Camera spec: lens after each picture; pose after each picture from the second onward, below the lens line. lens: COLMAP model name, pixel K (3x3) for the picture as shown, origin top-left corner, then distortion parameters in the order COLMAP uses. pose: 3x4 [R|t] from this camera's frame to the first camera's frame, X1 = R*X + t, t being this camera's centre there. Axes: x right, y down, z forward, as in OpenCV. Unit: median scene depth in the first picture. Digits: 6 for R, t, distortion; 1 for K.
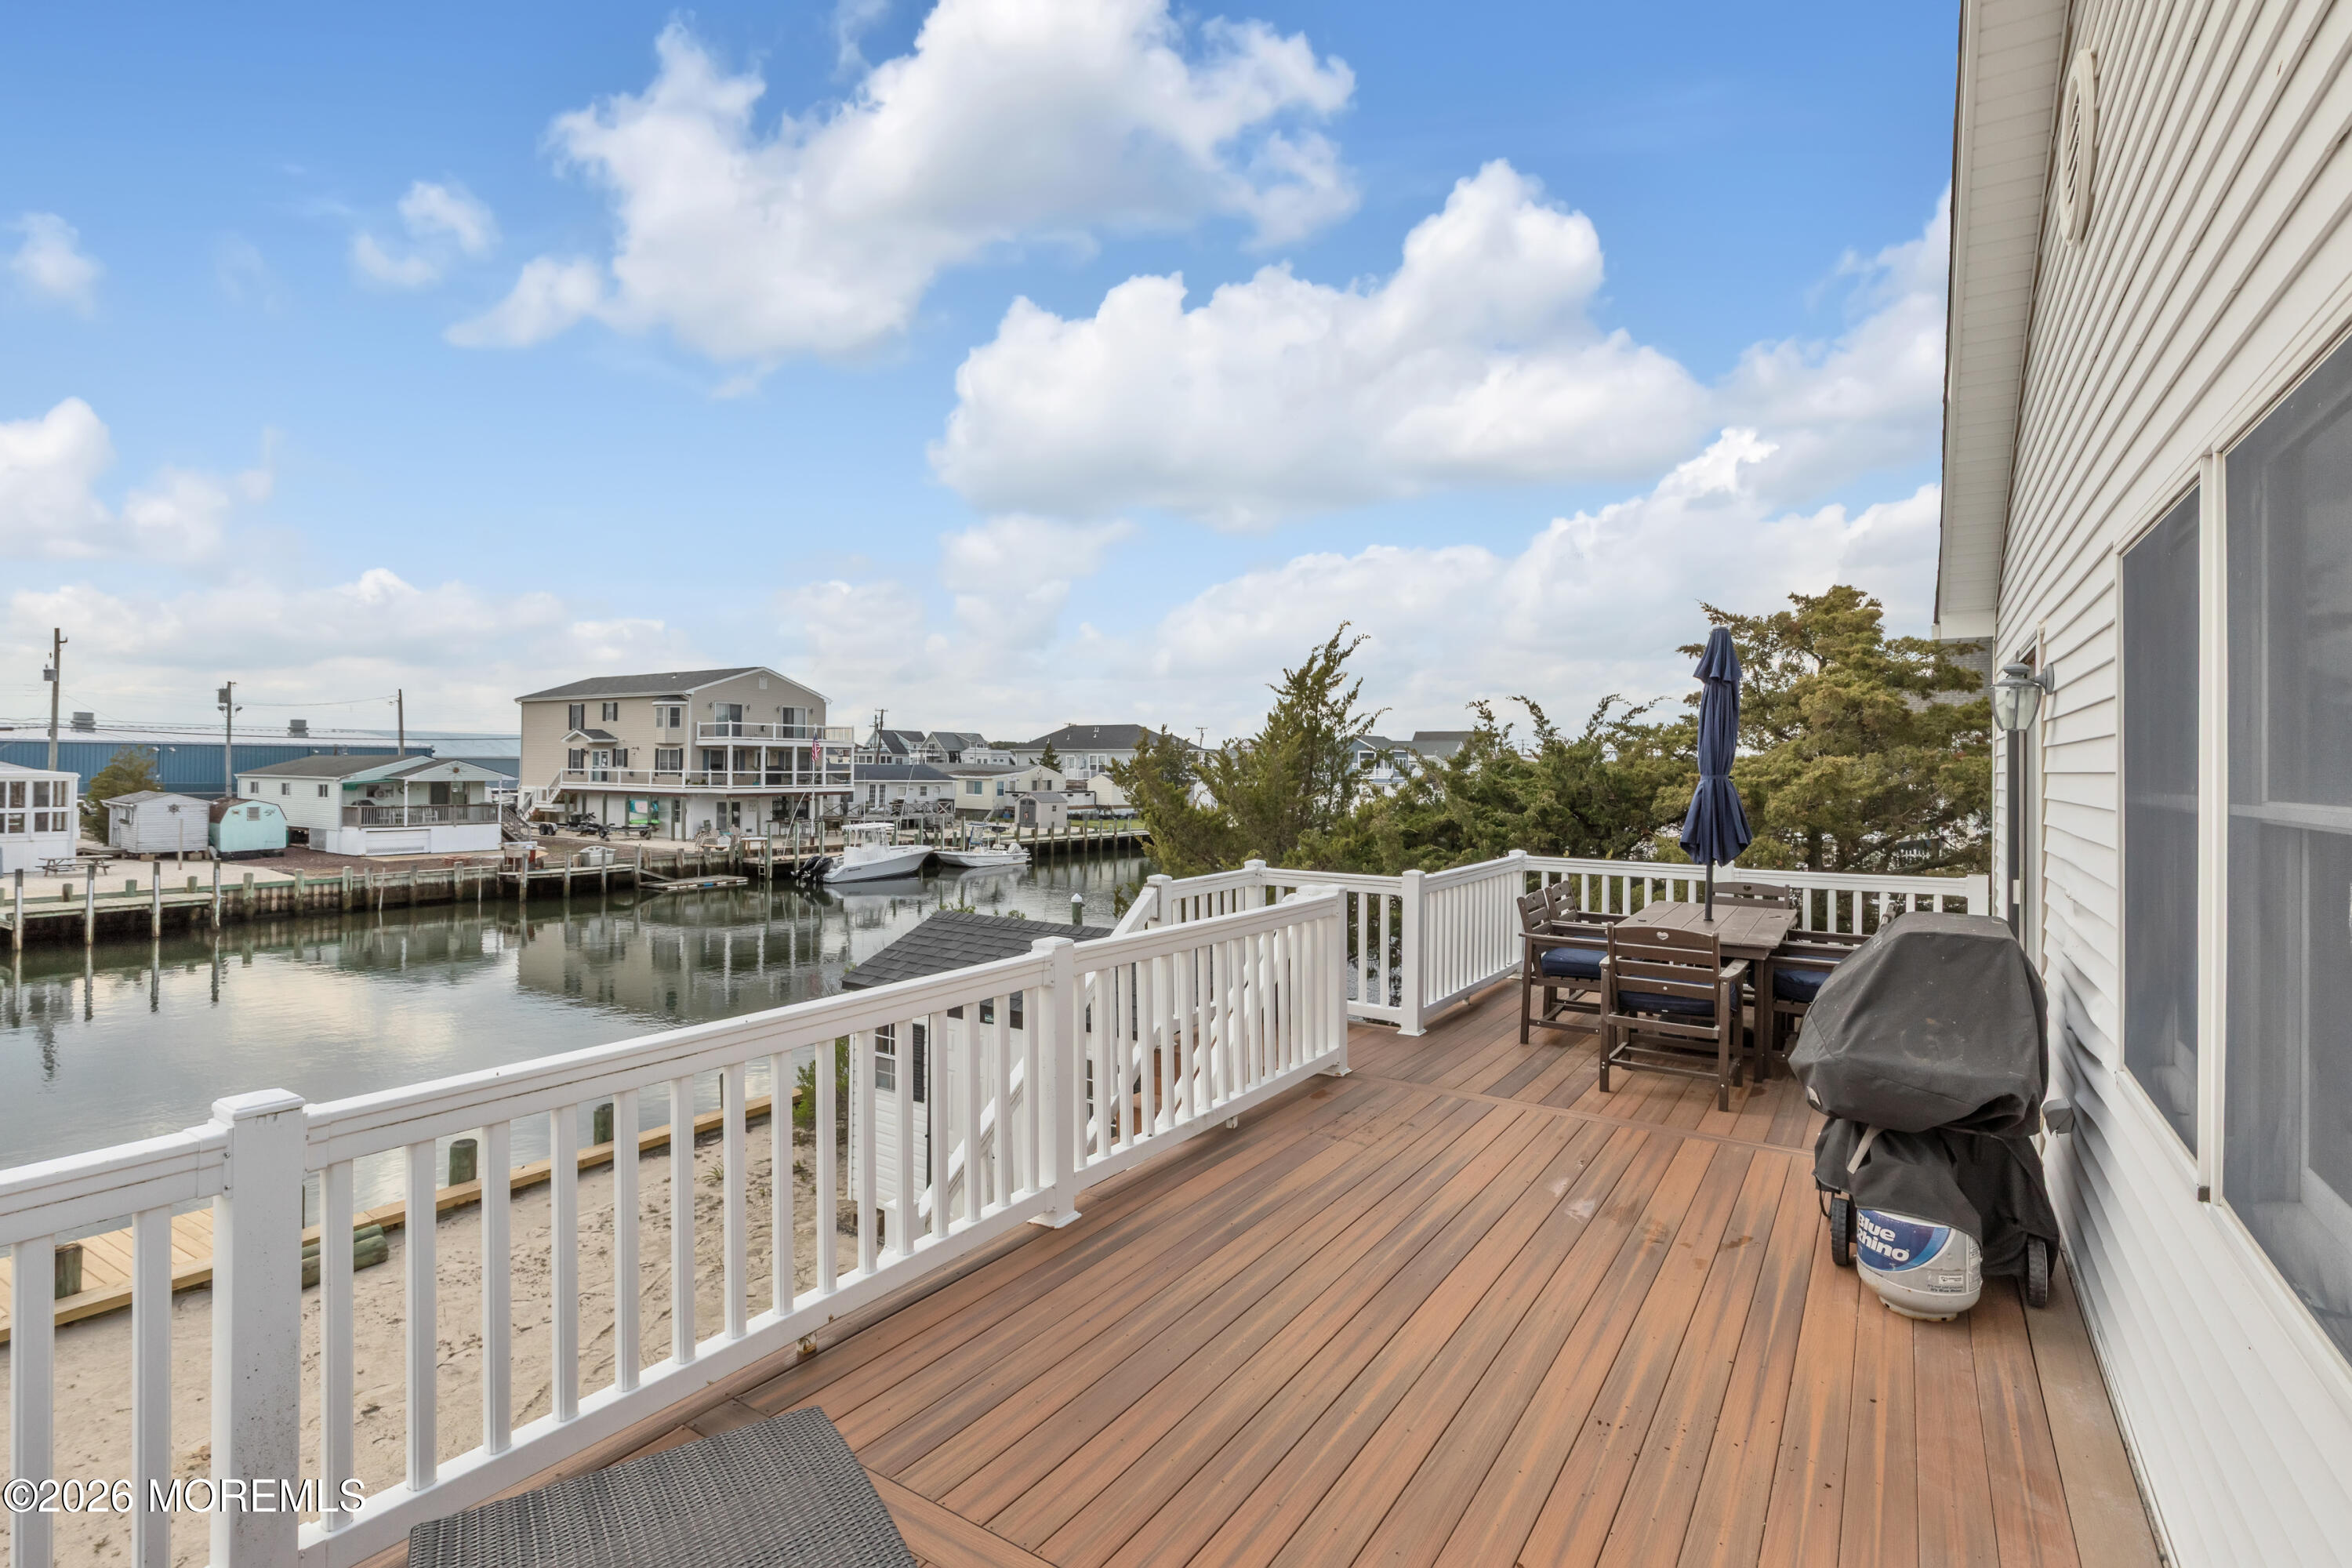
lens RADIAL K [[1121.3, 0, 1164.2], [0, 1121.3, 745.6], [0, 0, 1]] dist [-0.005386, -0.002671]
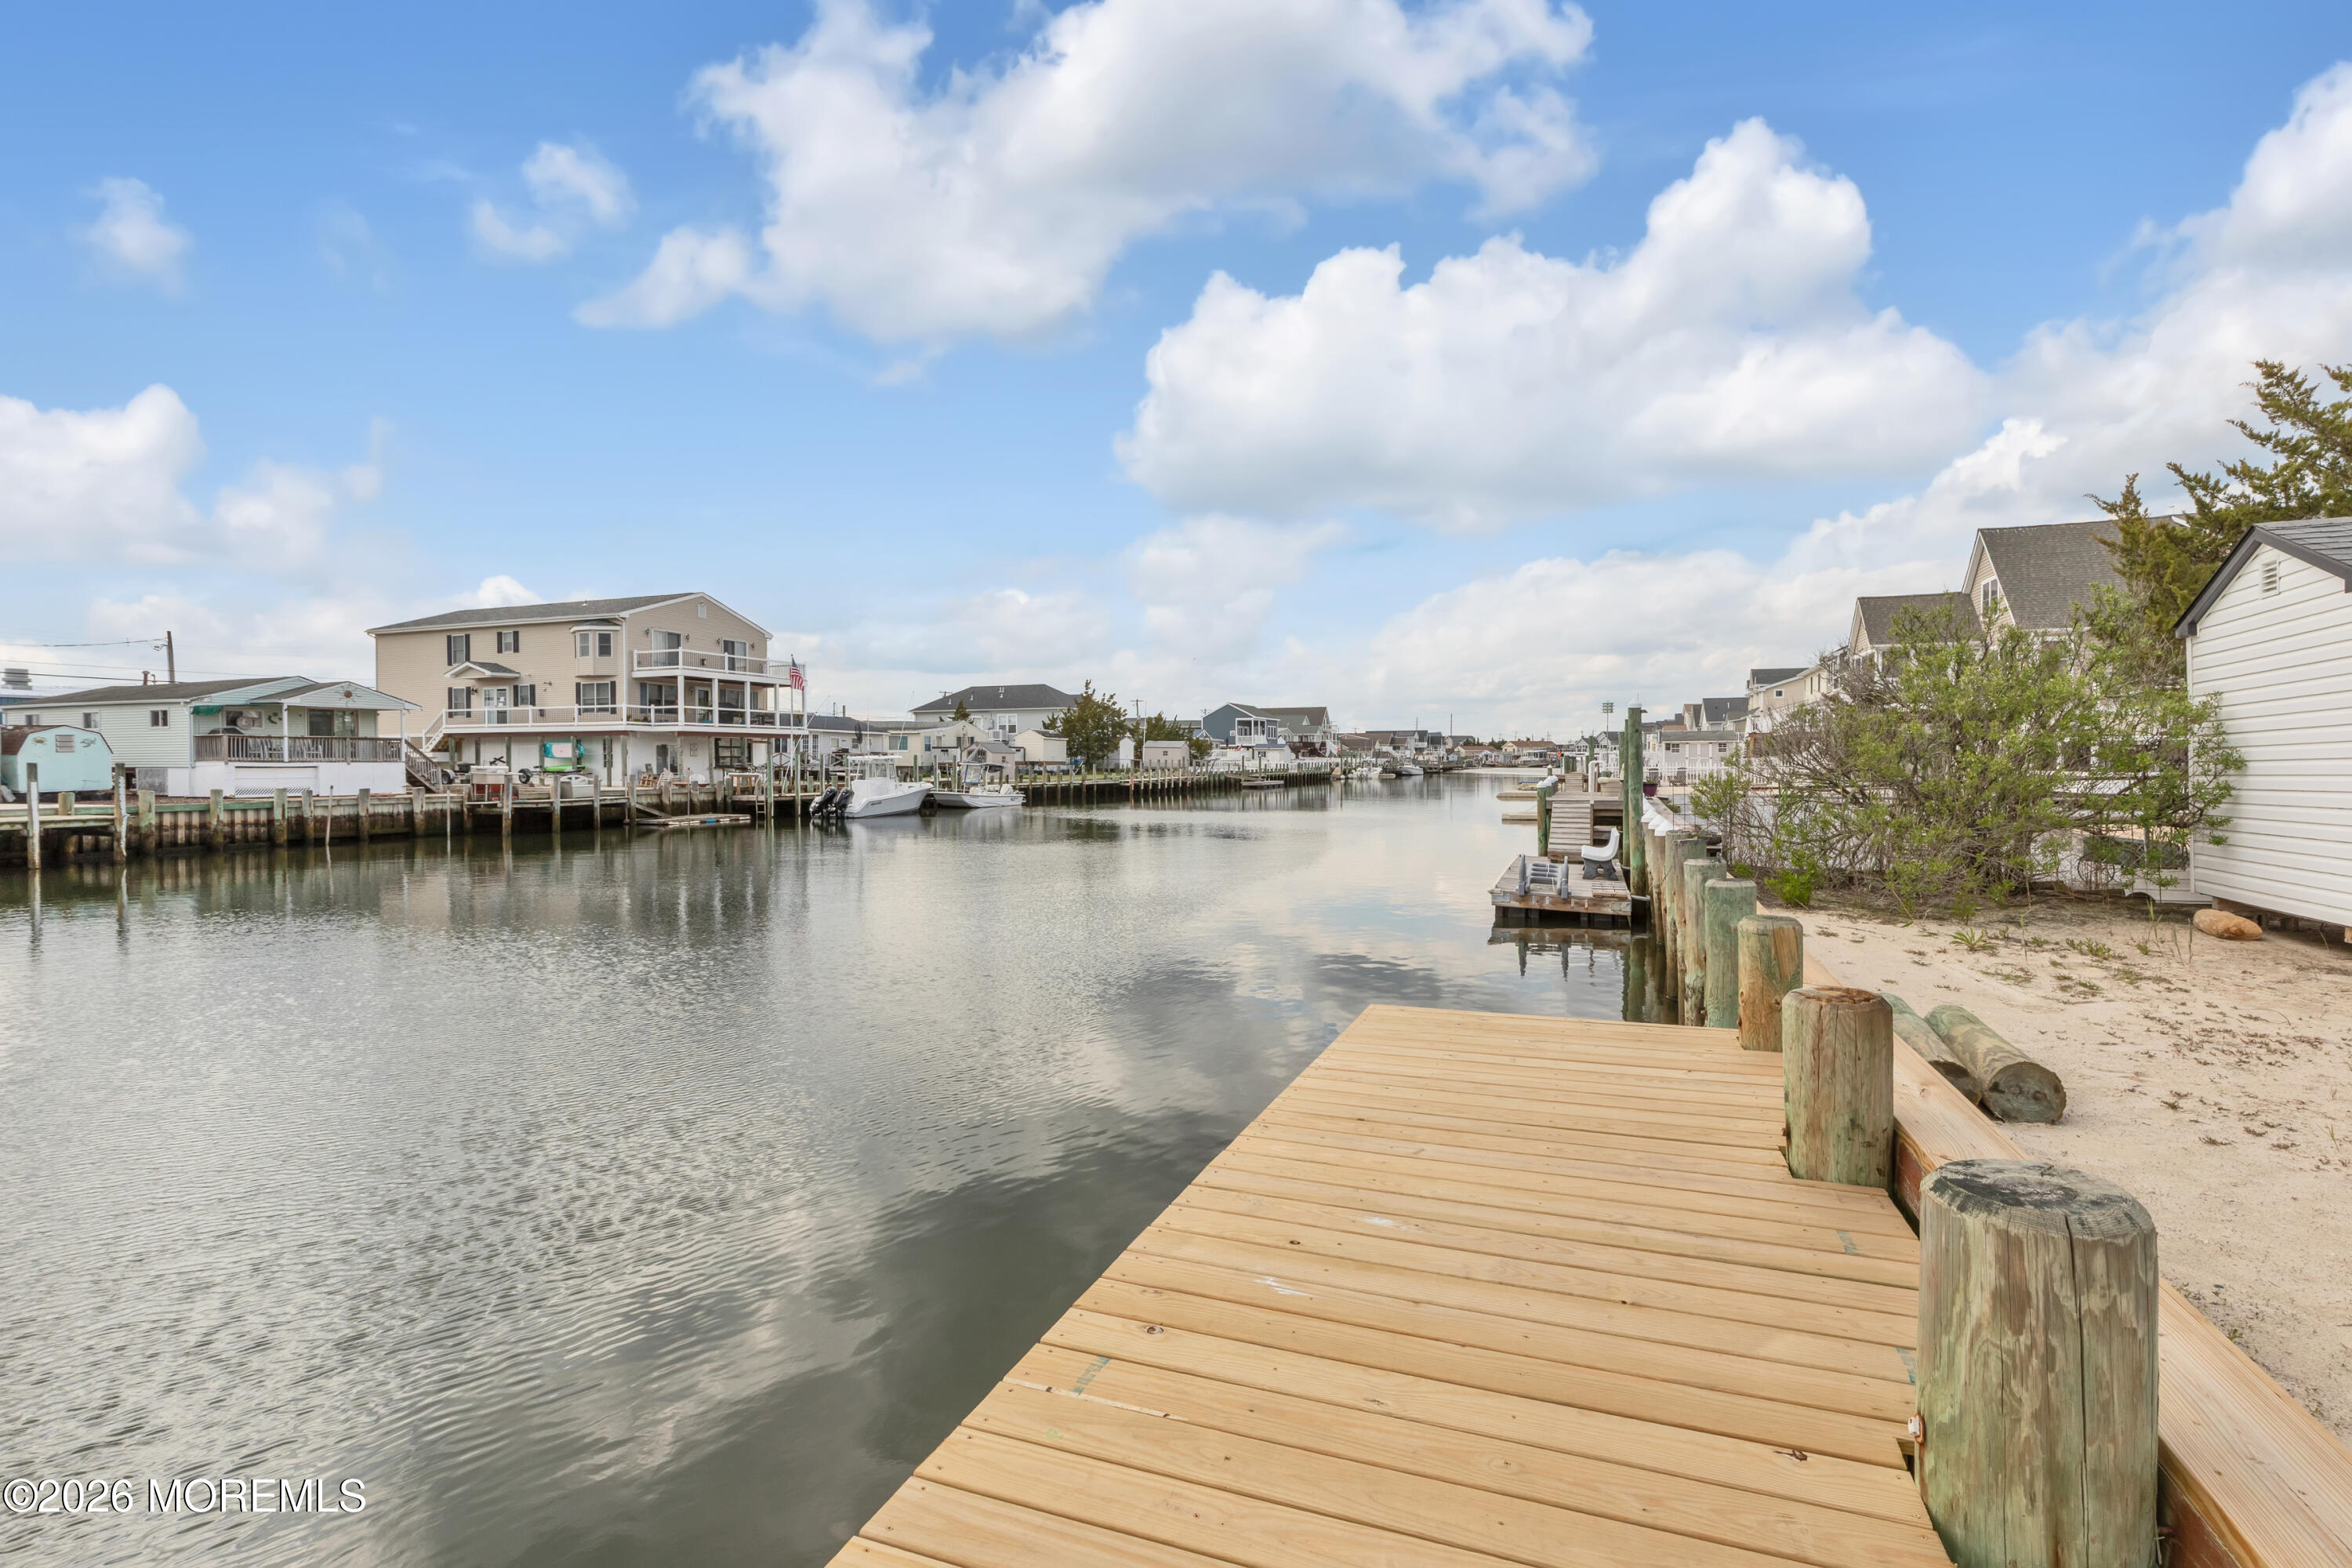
lens RADIAL K [[1071.2, 0, 1155.3], [0, 1071.2, 774.7], [0, 0, 1]] dist [0.014394, -0.004901]
pose [[0.978918, -0.012764, 0.203855, -0.214687], [0.006878, 0.999539, 0.029558, 0.059637], [-0.204138, -0.027533, 0.978555, 0.112004]]
